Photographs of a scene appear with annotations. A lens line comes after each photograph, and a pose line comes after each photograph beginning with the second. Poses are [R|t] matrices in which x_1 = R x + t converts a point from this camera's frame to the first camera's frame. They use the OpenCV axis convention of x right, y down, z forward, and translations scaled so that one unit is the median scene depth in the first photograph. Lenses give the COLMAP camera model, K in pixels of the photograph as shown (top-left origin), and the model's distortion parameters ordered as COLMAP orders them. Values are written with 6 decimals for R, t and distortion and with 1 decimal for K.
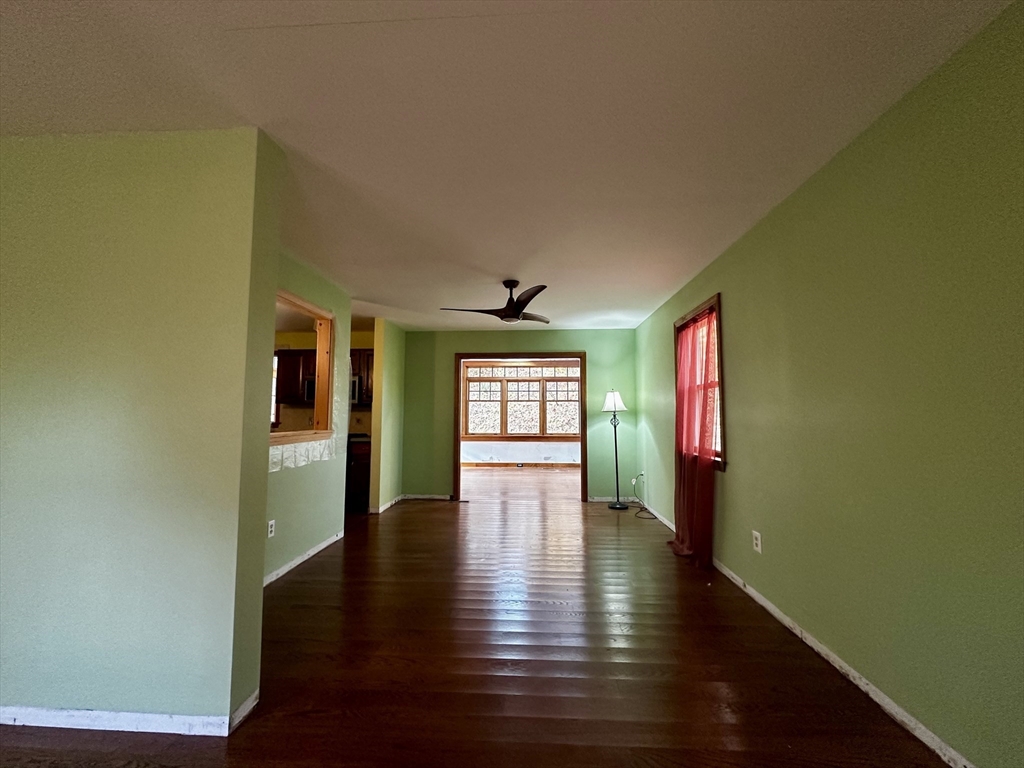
lens RADIAL K [[410.8, 0, 512.0], [0, 410.8, 384.0], [0, 0, 1]] dist [-0.005362, 0.000191]
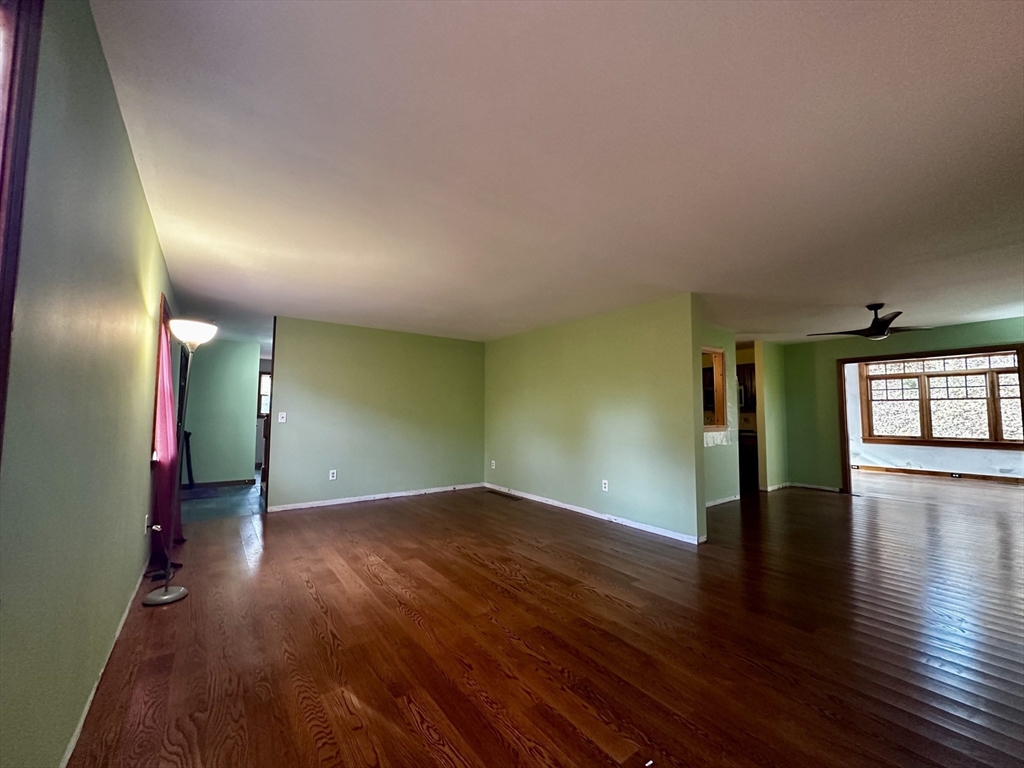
lens RADIAL K [[410.8, 0, 512.0], [0, 410.8, 384.0], [0, 0, 1]] dist [-0.005362, 0.000191]
pose [[0.641121, -0.053739, -0.765556, 0.145407], [0.054482, 0.998216, -0.024444, -0.031050], [0.765503, -0.026037, 0.642905, -0.384354]]
